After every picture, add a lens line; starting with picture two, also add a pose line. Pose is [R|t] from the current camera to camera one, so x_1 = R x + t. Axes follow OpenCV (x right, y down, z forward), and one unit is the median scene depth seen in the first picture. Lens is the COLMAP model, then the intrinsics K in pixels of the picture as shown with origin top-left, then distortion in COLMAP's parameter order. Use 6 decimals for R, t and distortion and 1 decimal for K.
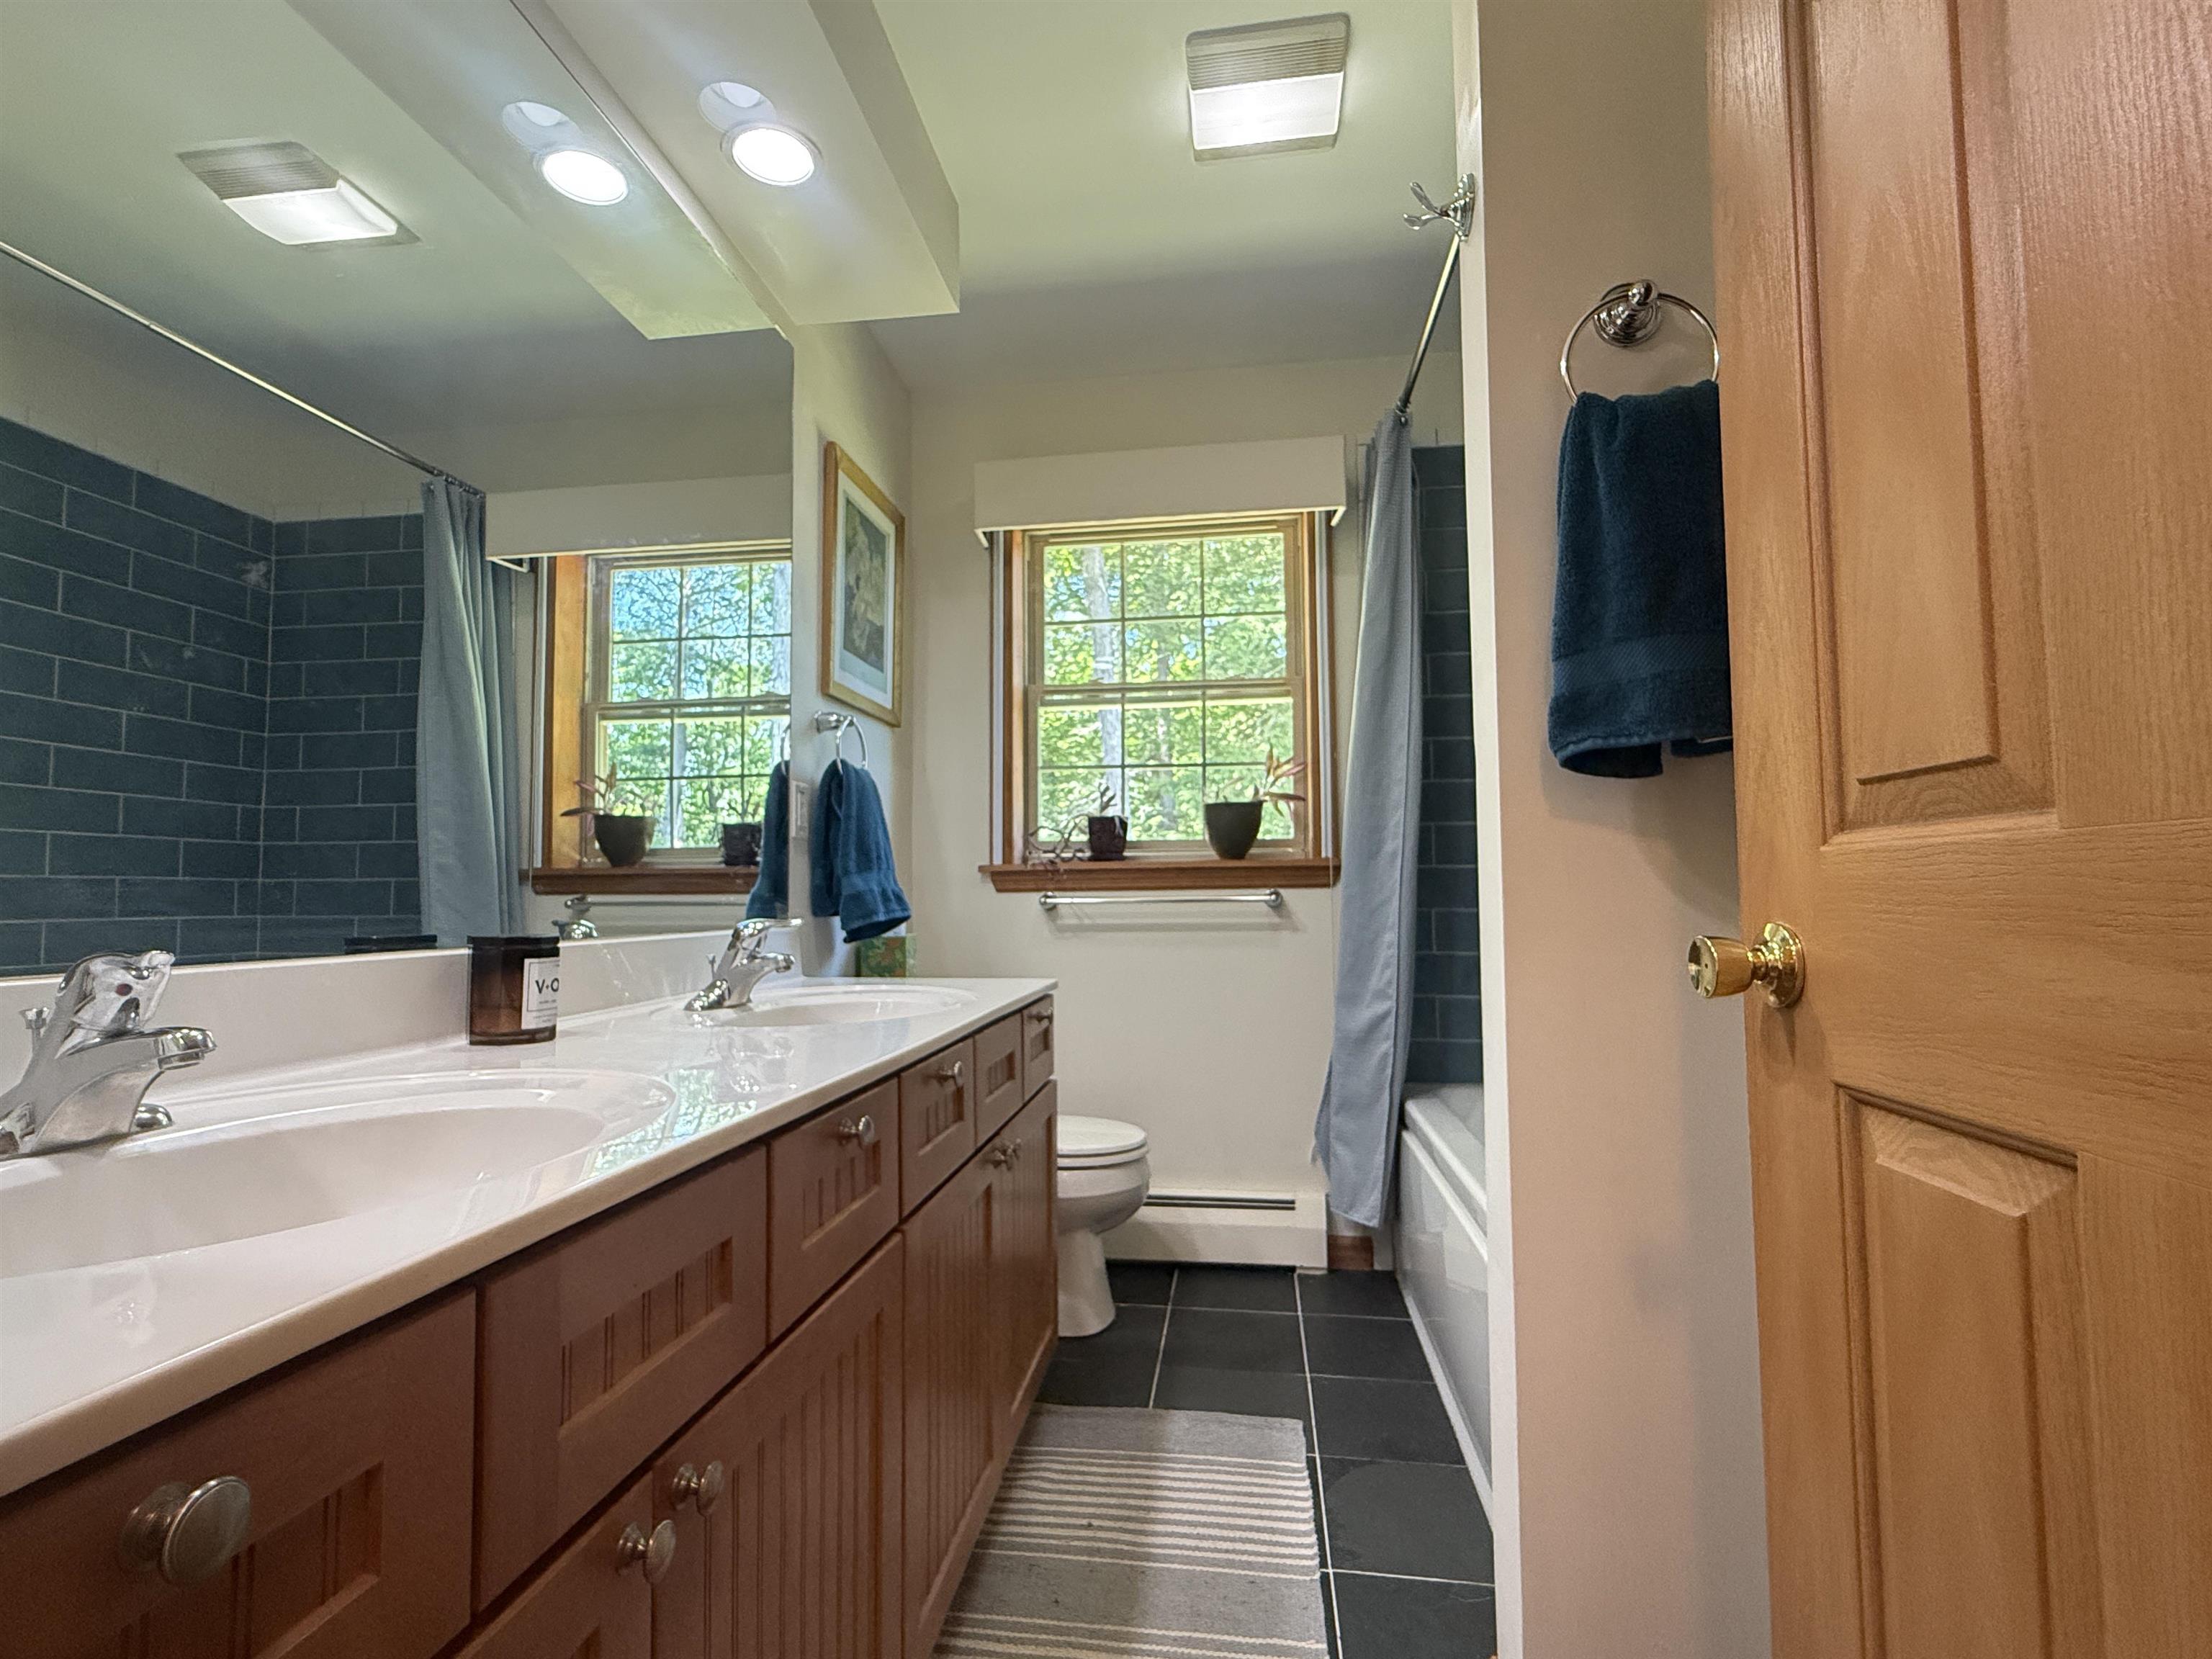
lens RADIAL K [[1027.9, 0, 1106.8], [0, 1027.9, 832.3], [0, 0, 1]] dist [-0.001448, 0.000768]
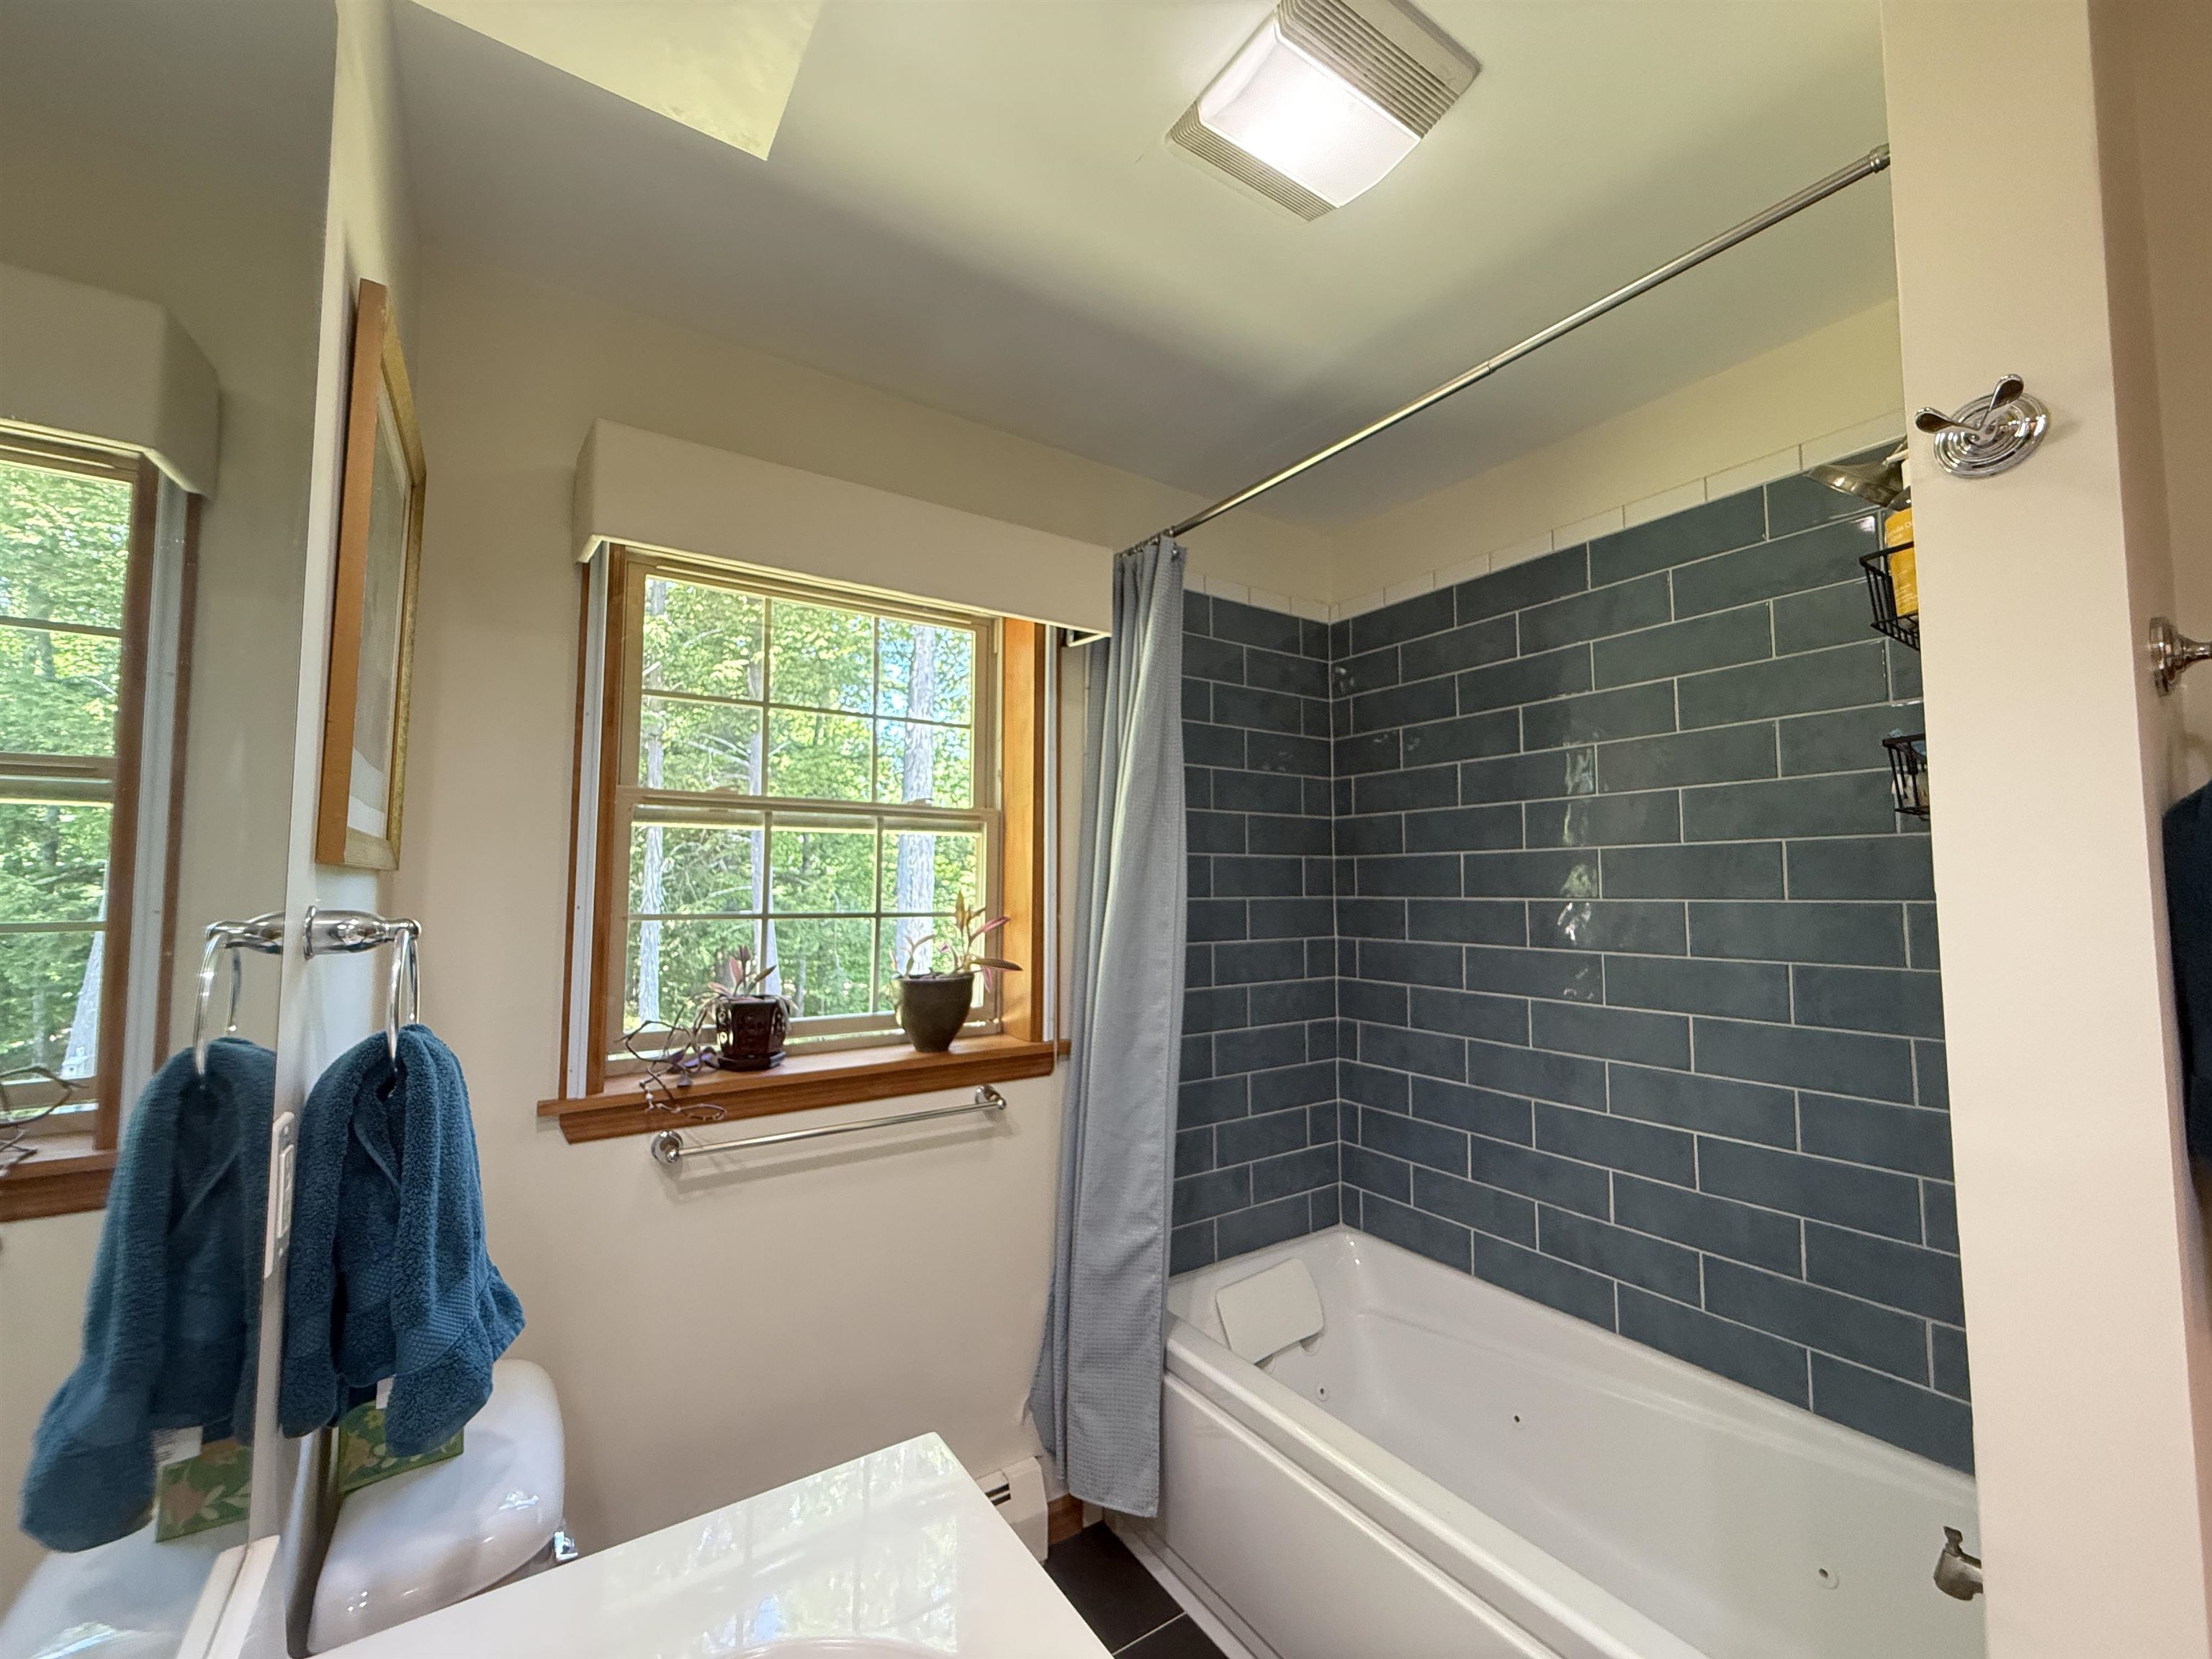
lens RADIAL K [[884.3, 0, 1104.2], [0, 884.3, 834.4], [0, 0, 1]] dist [0.000864, 0.000196]
pose [[0.742356, 0.048273, 0.668265, -0.232102], [-0.045863, 0.998723, -0.021196, -0.126194], [-0.668435, -0.014914, 0.743621, 0.426153]]
